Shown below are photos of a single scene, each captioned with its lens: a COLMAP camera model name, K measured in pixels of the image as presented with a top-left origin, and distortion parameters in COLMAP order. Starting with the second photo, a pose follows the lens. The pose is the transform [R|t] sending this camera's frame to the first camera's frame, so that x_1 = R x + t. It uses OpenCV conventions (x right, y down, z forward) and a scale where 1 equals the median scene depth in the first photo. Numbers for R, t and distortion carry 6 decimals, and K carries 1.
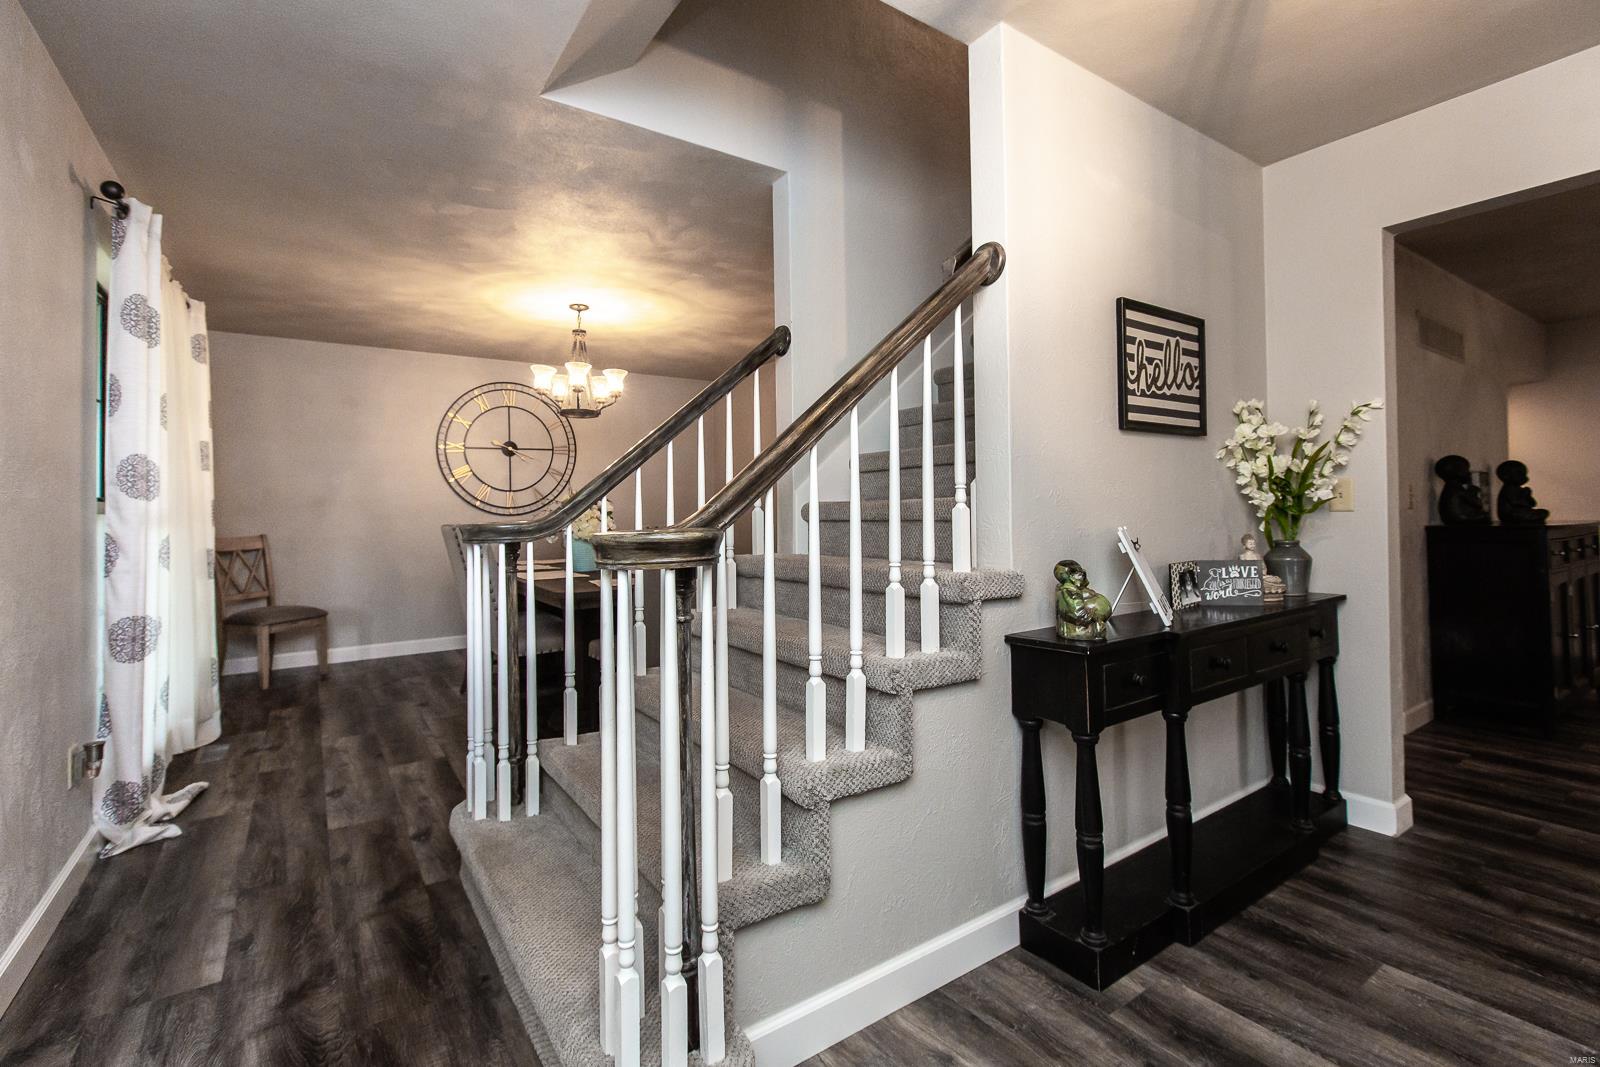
lens RADIAL K [[722.0, 0, 769.9], [0, 722.0, 495.0], [0, 0, 1]] dist [-0.003340, -0.000660]
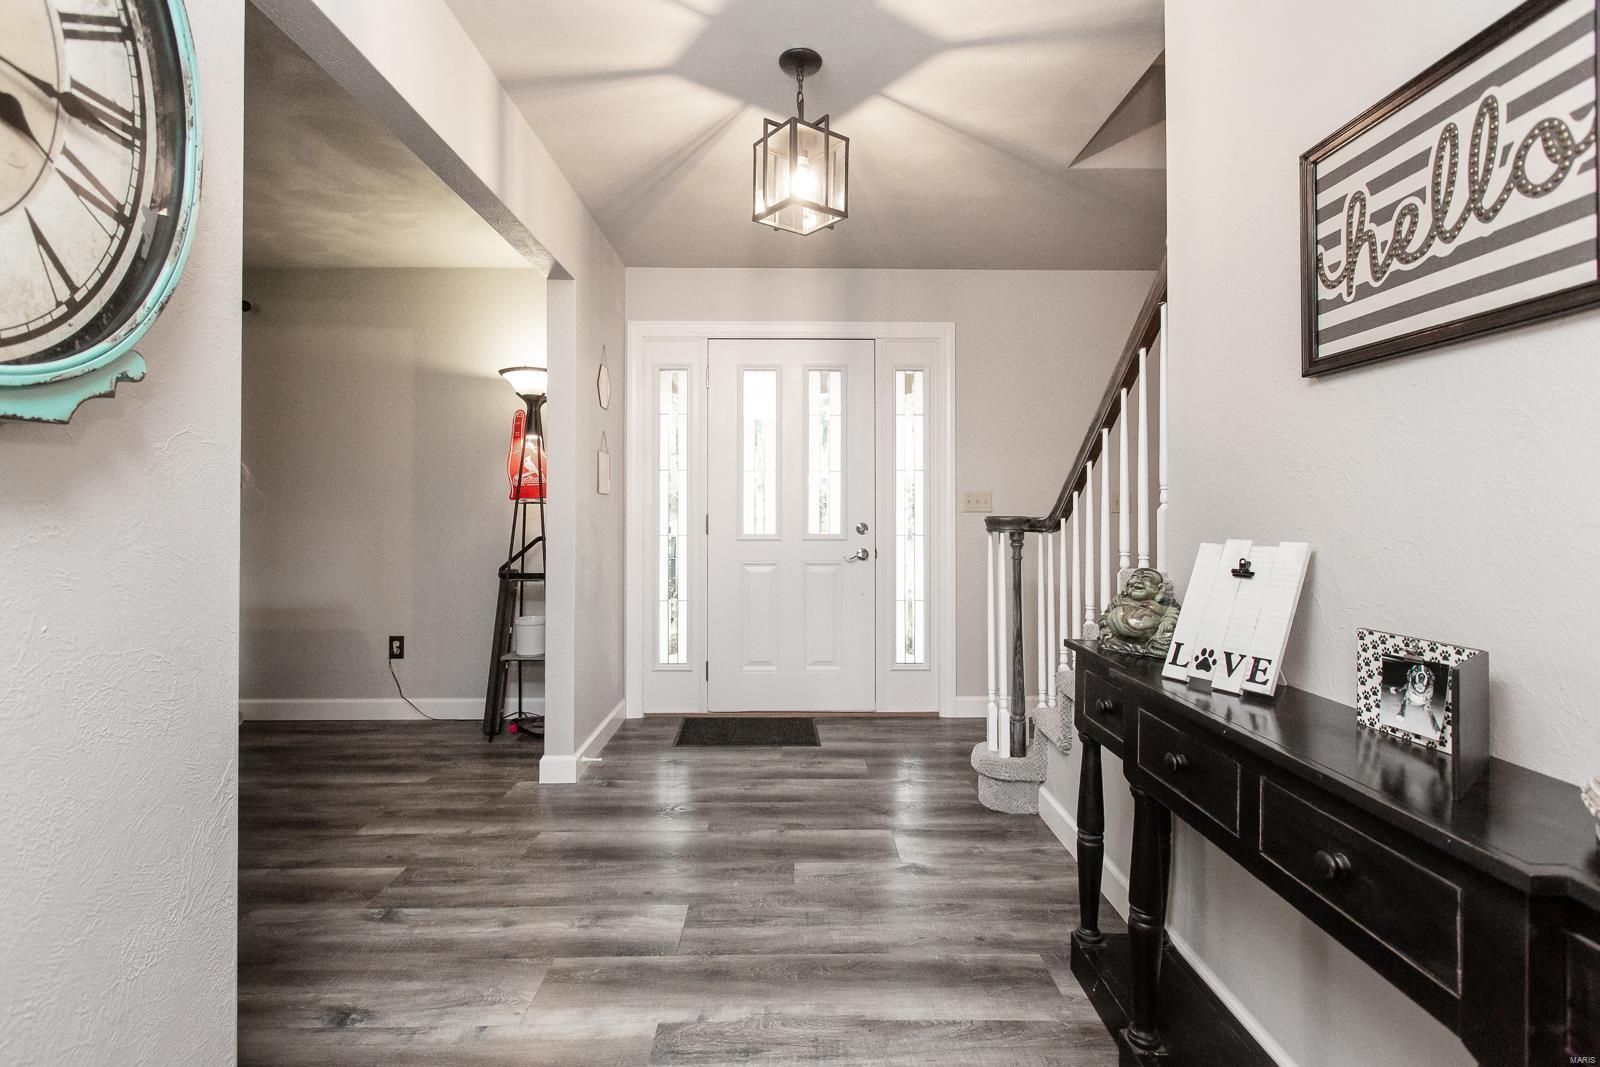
lens RADIAL K [[722.0, 0, 797.5], [0, 722.0, 496.9], [0, 0, 1]] dist [-0.003340, -0.000660]
pose [[-0.538769, -0.003545, -0.842446, 0.568306], [0.019765, 0.999663, -0.016847, 0.003227], [0.842222, -0.025728, -0.538517, 0.453848]]
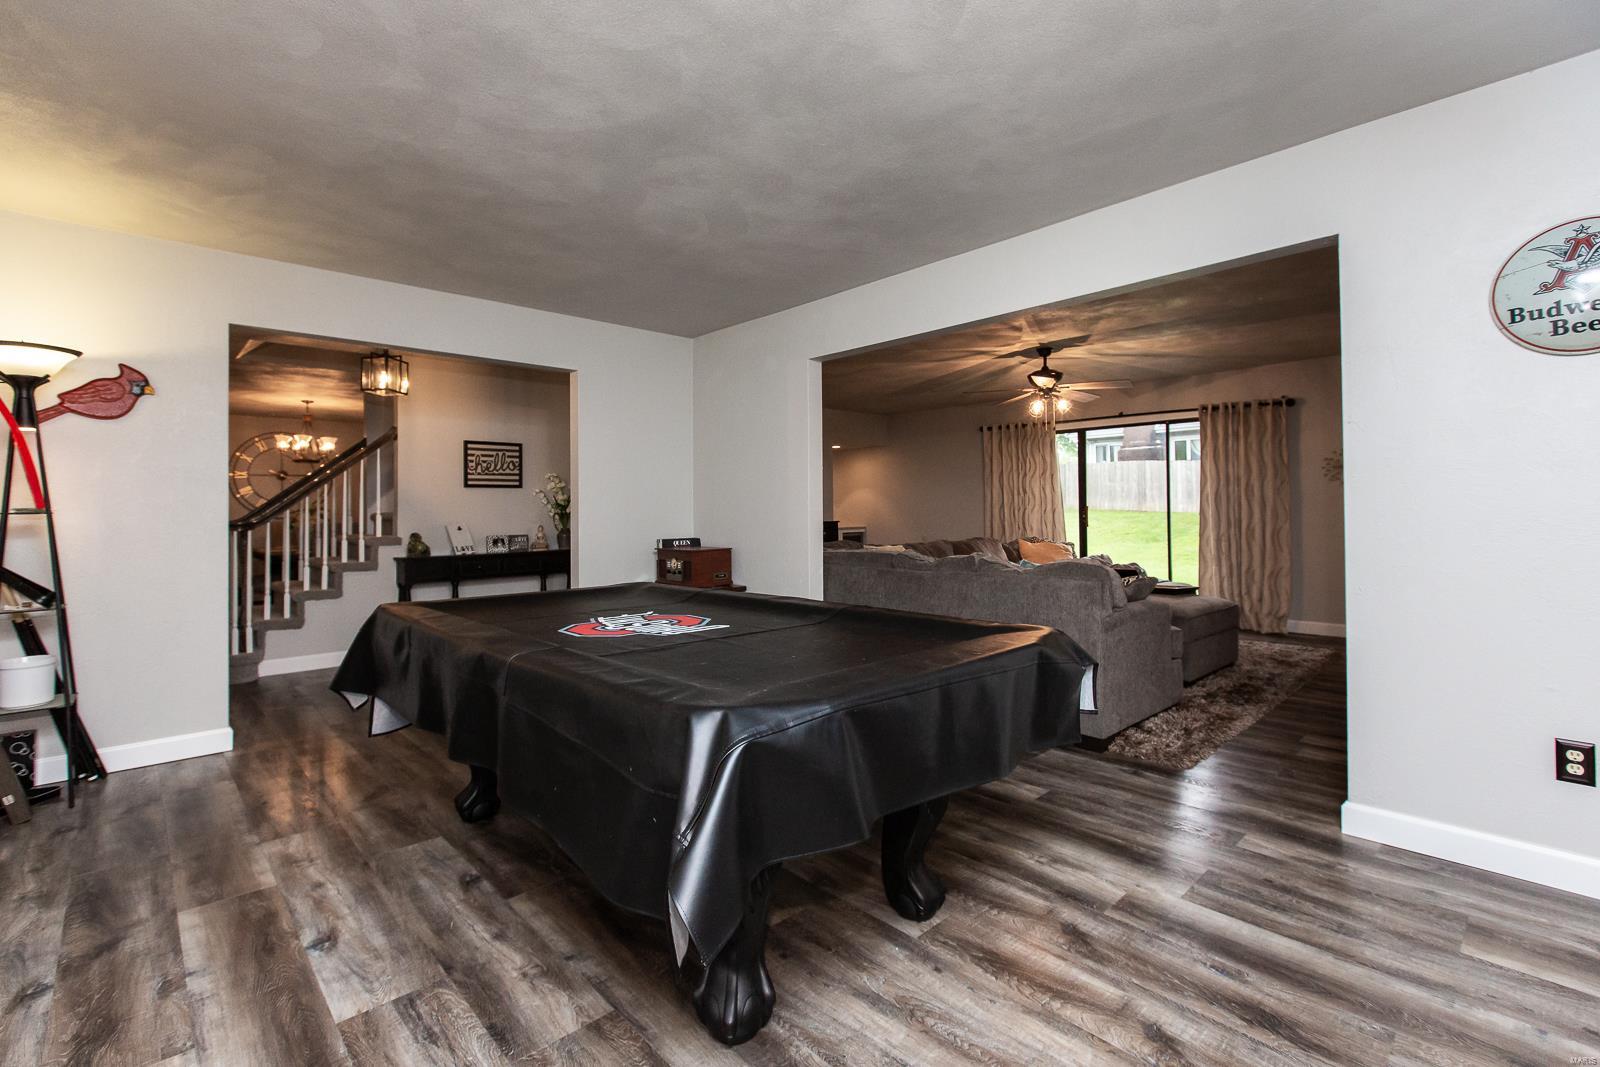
lens RADIAL K [[722.0, 0, 802.4], [0, 722.0, 516.8], [0, 0, 1]] dist [-0.003340, -0.000660]
pose [[0.984205, -0.002332, 0.177019, 0.604900], [-0.002555, 0.999622, 0.027377, -0.027167], [-0.177016, -0.027397, 0.983827, -0.940266]]
